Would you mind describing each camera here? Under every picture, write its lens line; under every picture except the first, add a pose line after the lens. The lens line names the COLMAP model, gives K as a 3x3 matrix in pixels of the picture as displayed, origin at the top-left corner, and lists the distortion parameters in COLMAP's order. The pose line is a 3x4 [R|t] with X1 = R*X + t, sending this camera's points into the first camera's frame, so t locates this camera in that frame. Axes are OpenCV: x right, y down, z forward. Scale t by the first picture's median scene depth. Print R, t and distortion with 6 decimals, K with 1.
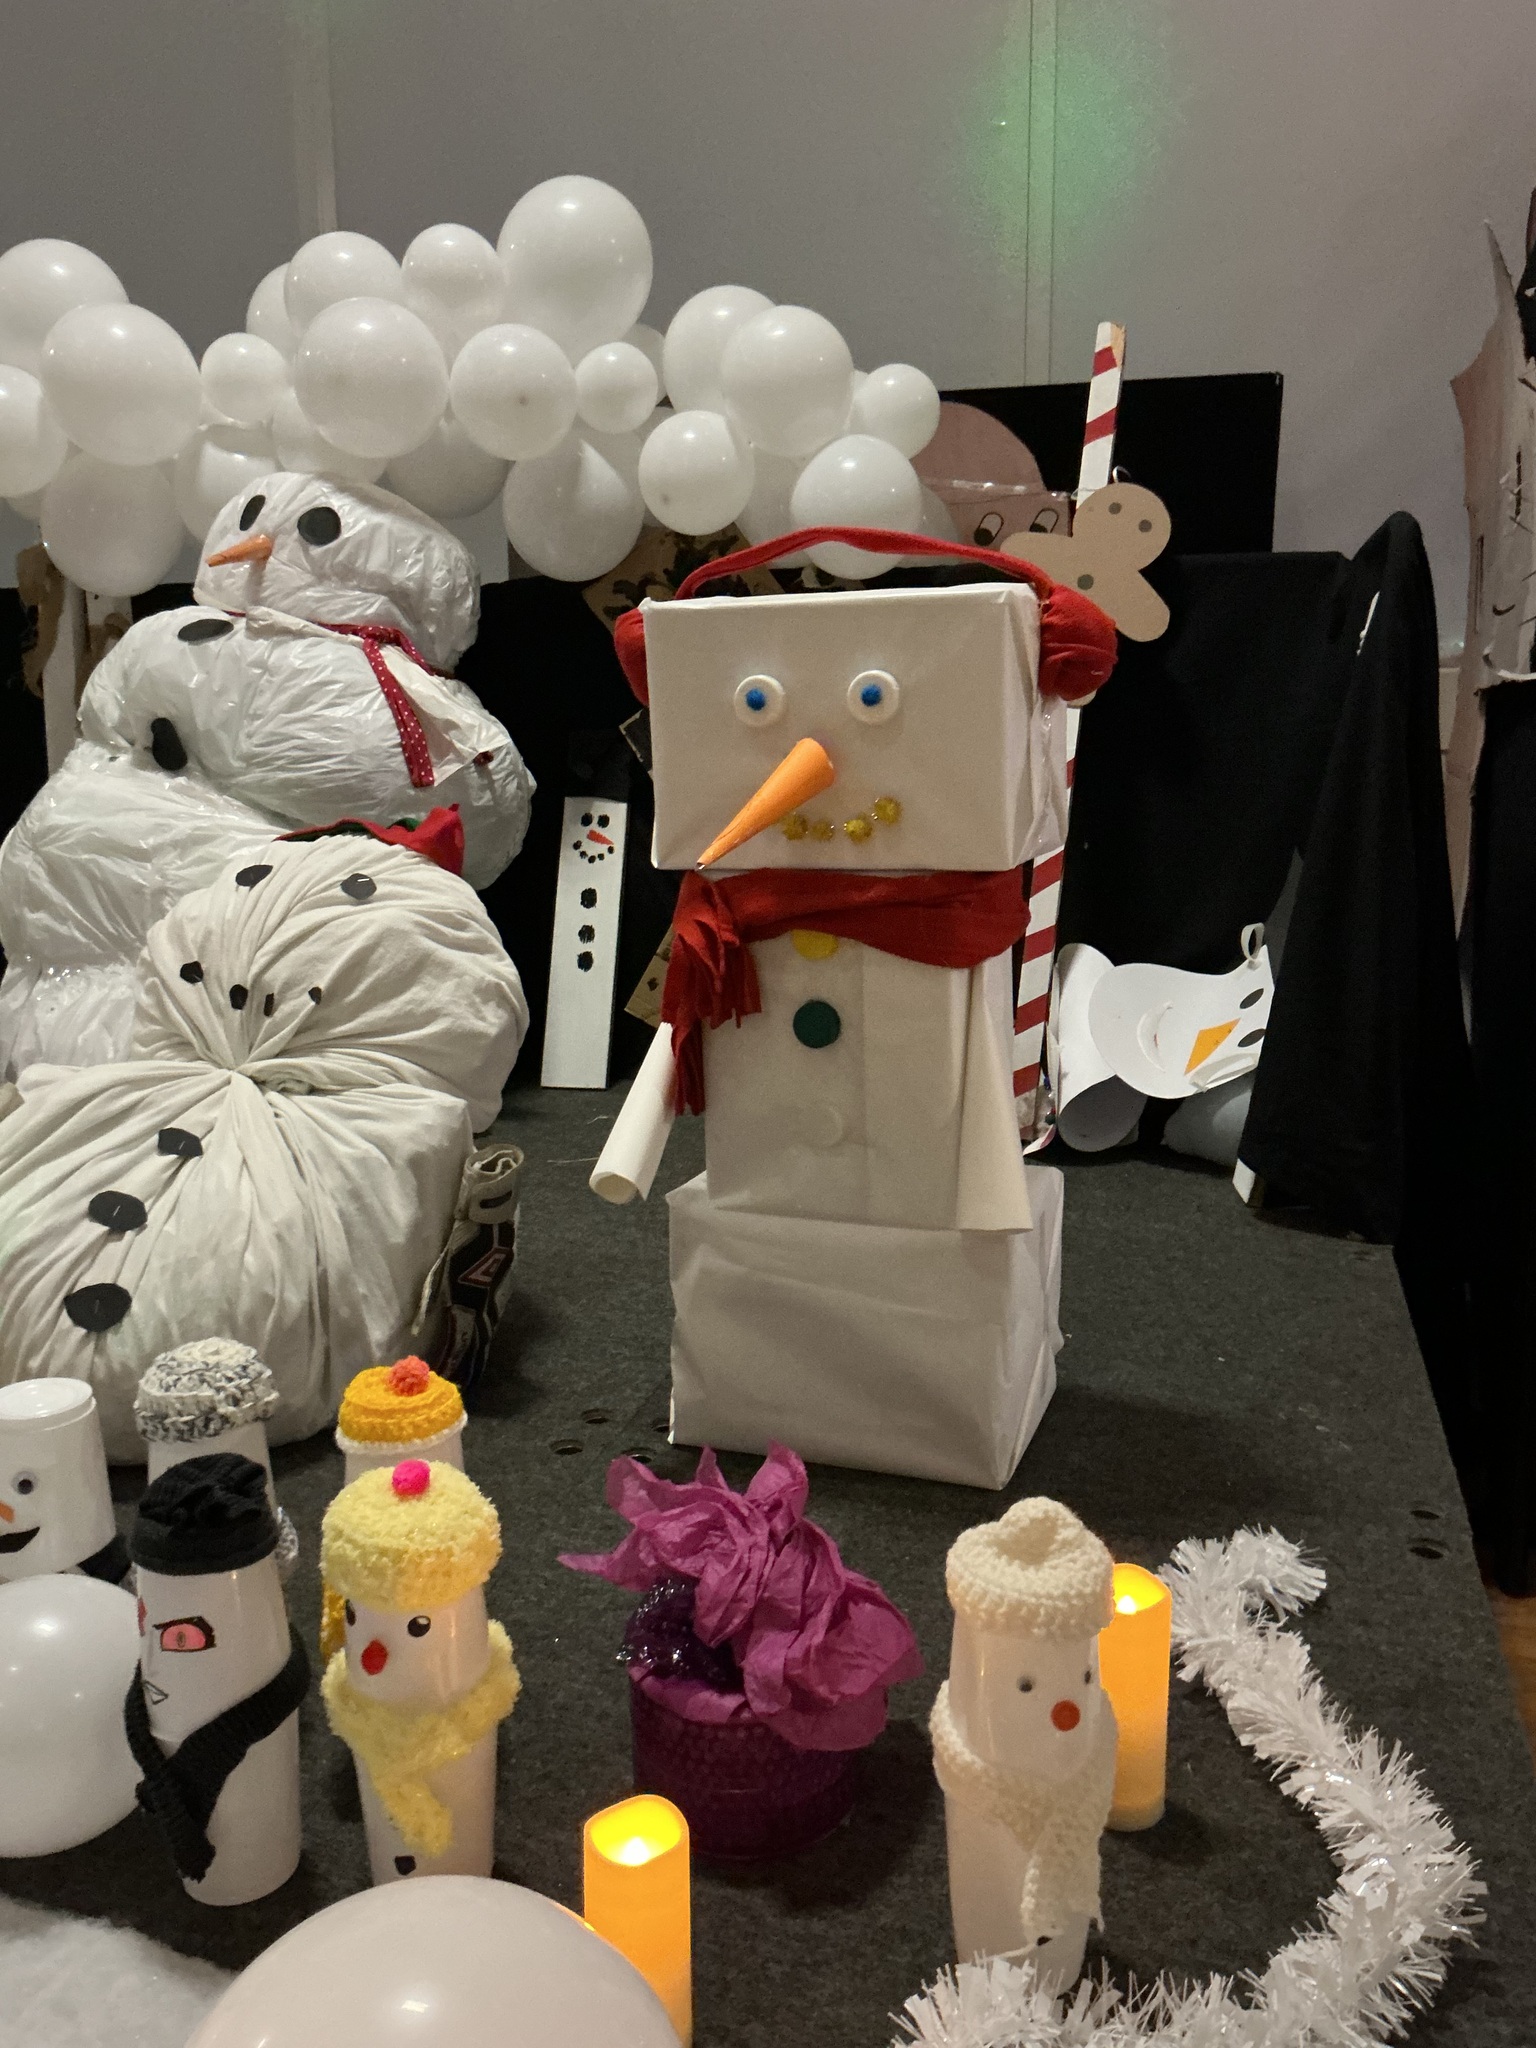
lens RADIAL K [[1708.4, 0, 778.1], [0, 1708.4, 1030.4], [0, 0, 1]] dist [0.093128, -0.173728]
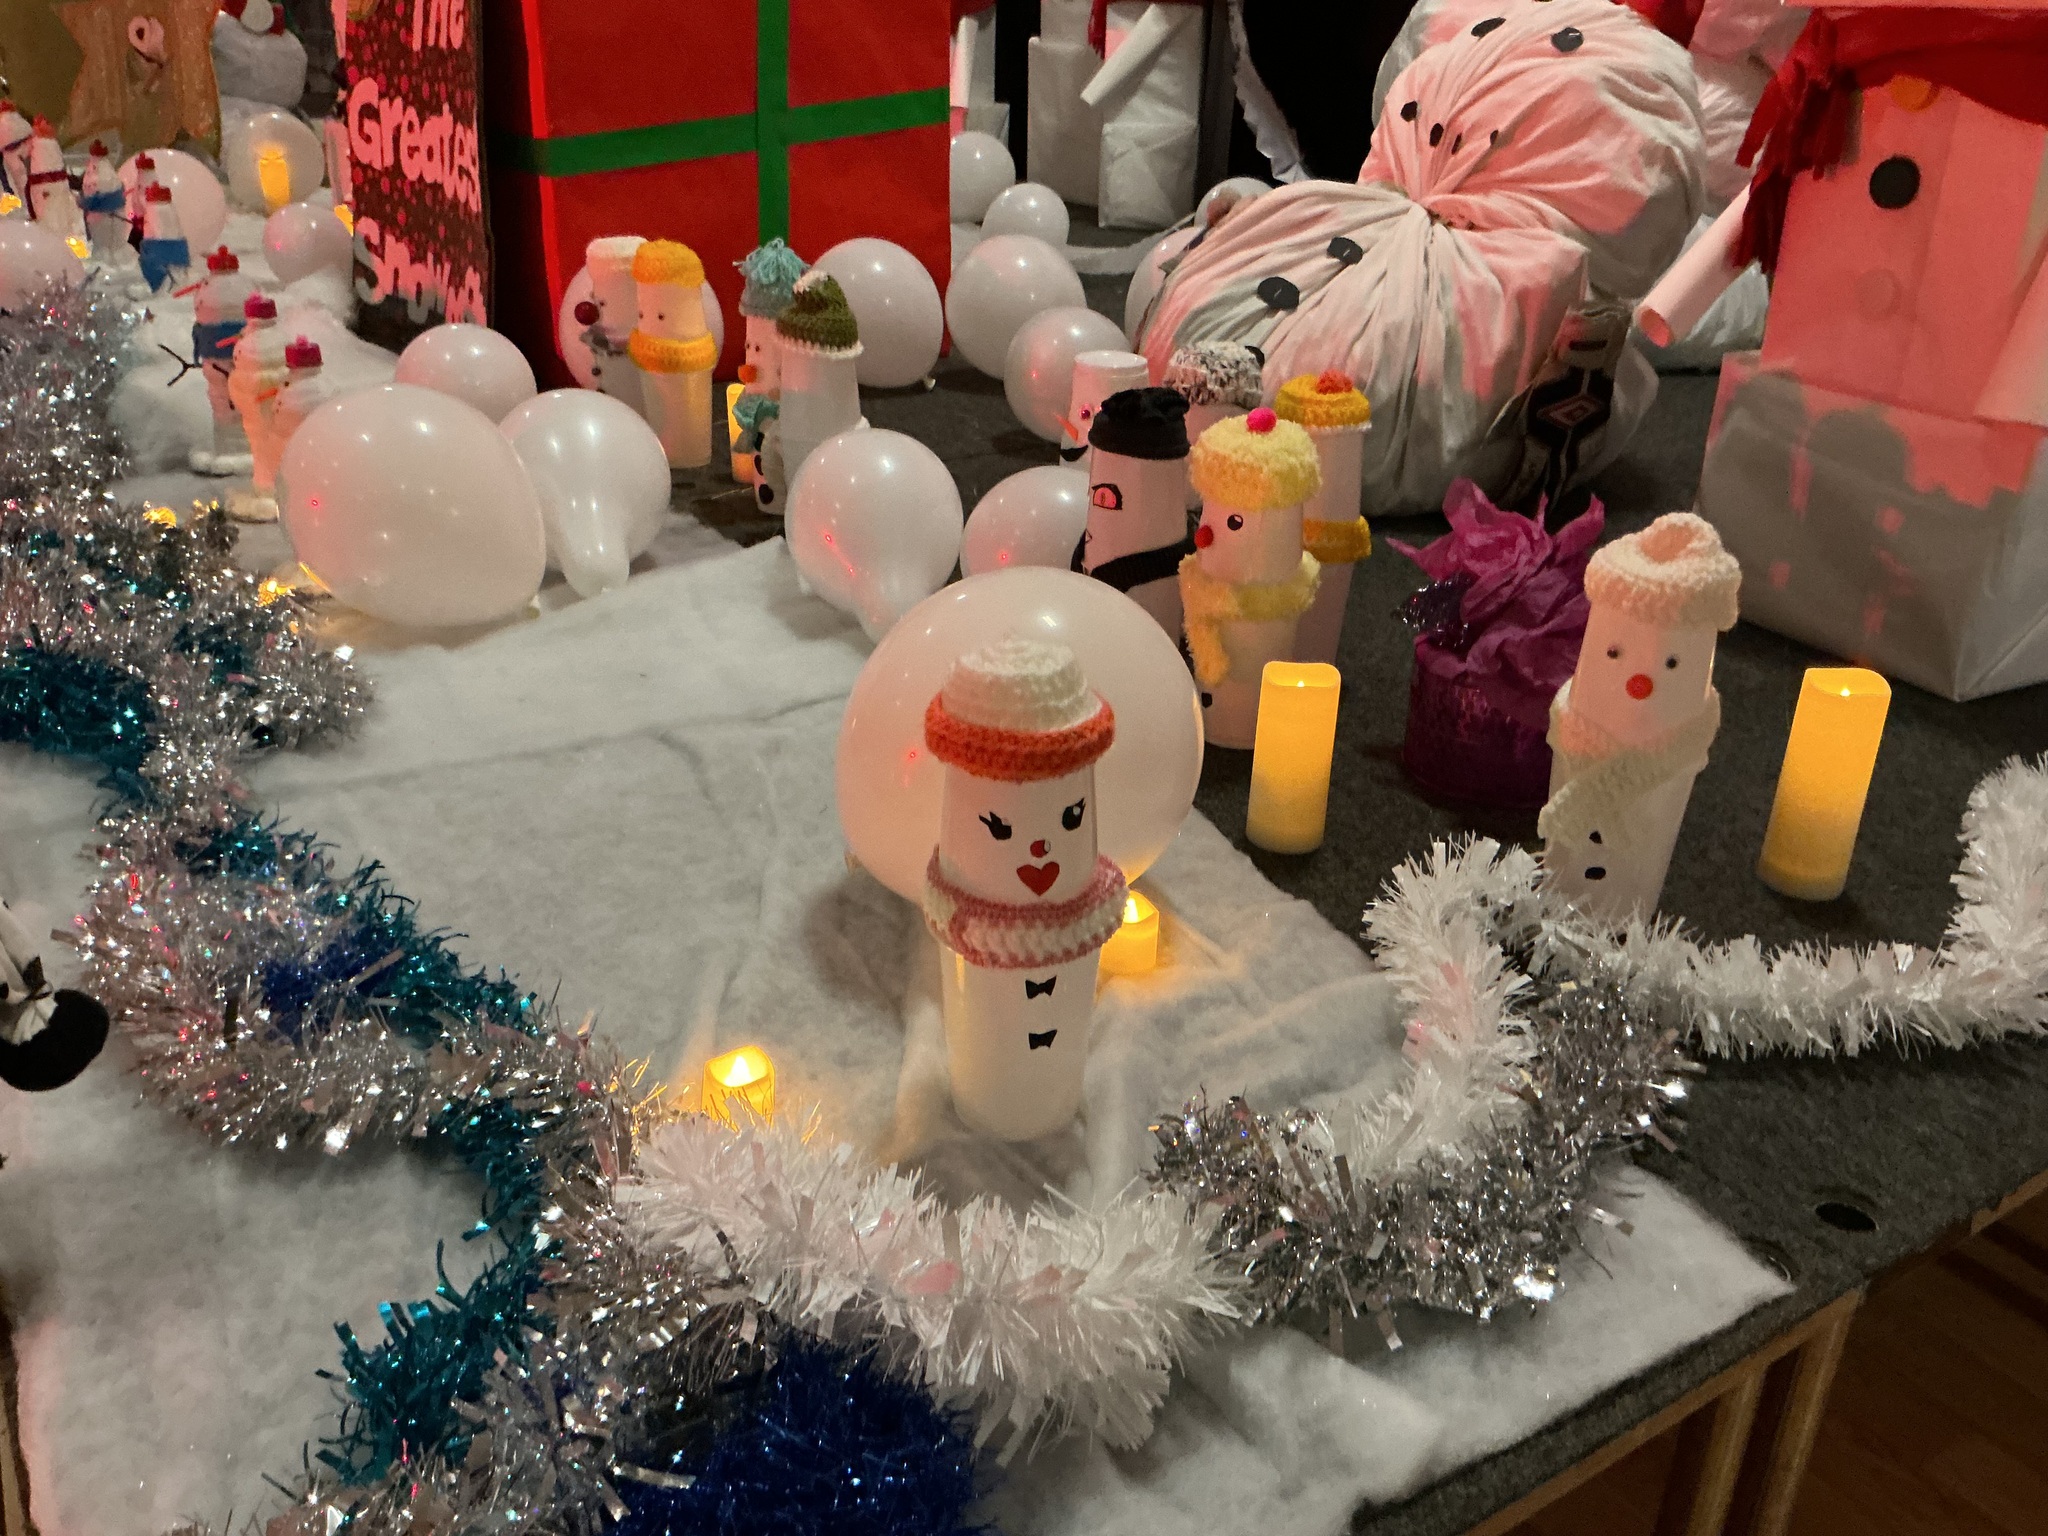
lens RADIAL K [[1708.4, 0, 1008.0], [0, 1708.4, 775.8], [0, 0, 1]] dist [0.093128, -0.173728]
pose [[0.736279, 0.308279, -0.602377, 0.298324], [-0.158043, 0.943919, 0.289896, 0.094380], [0.657963, -0.118243, 0.743709, -0.082317]]
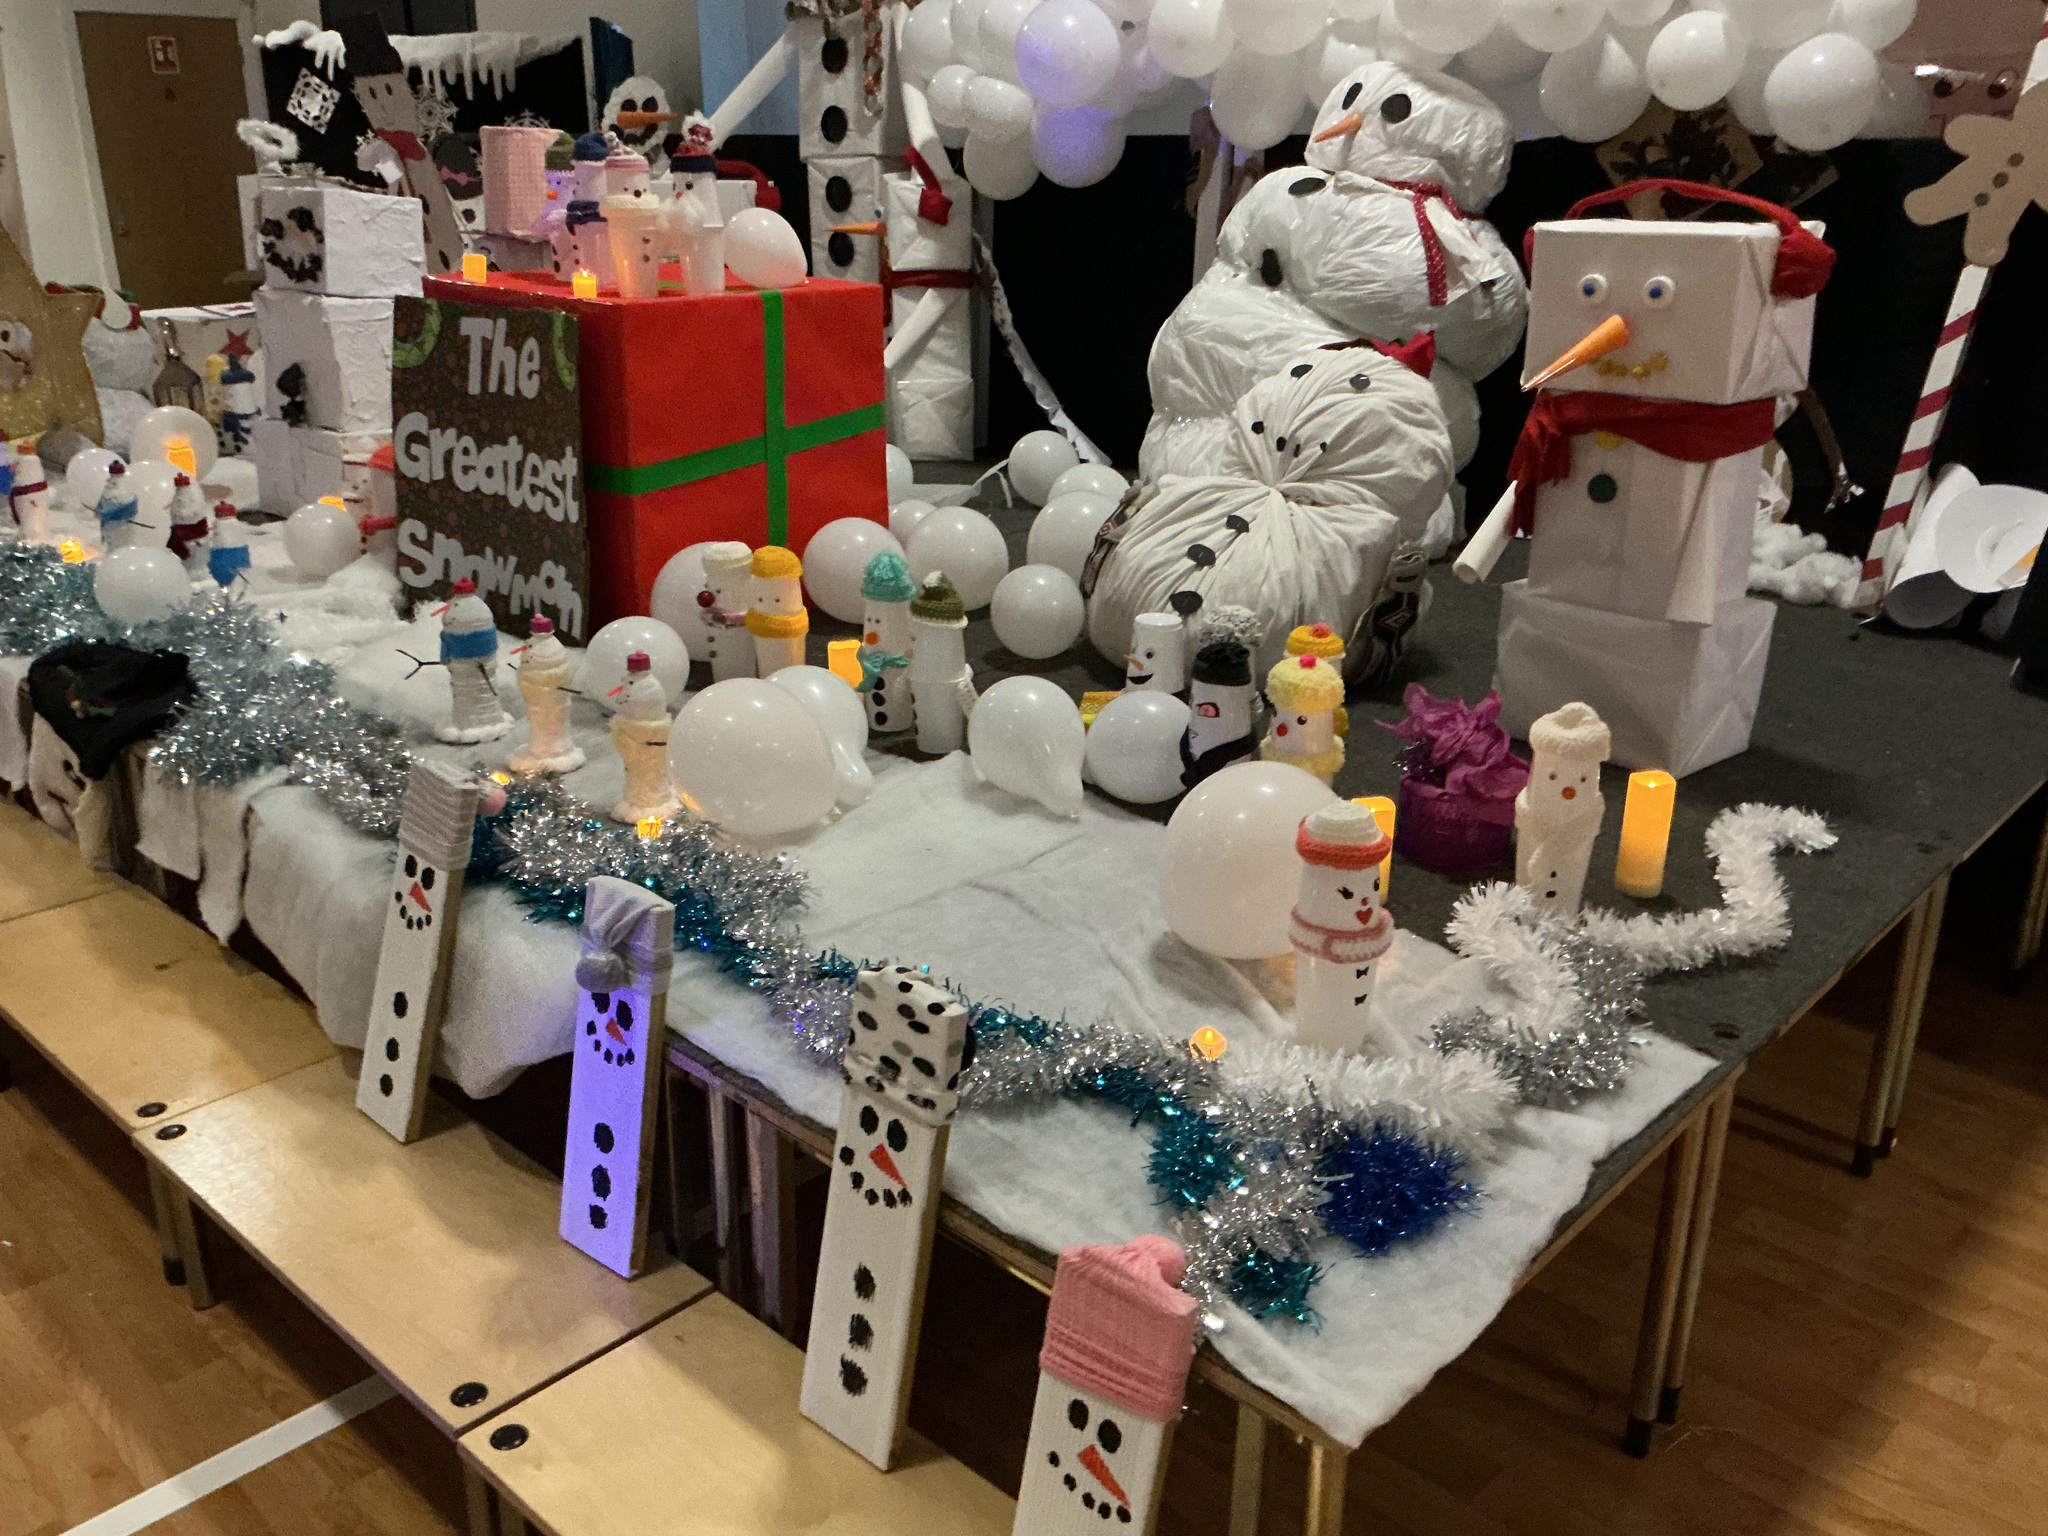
lens RADIAL K [[1708.4, 0, 1010.8], [0, 1708.4, 782.5], [0, 0, 1]] dist [0.093128, -0.173728]
pose [[0.880955, 0.176776, -0.438940, 0.264567], [-0.103770, 0.977191, 0.185281, 0.021590], [0.461681, -0.117676, 0.879206, -0.681107]]
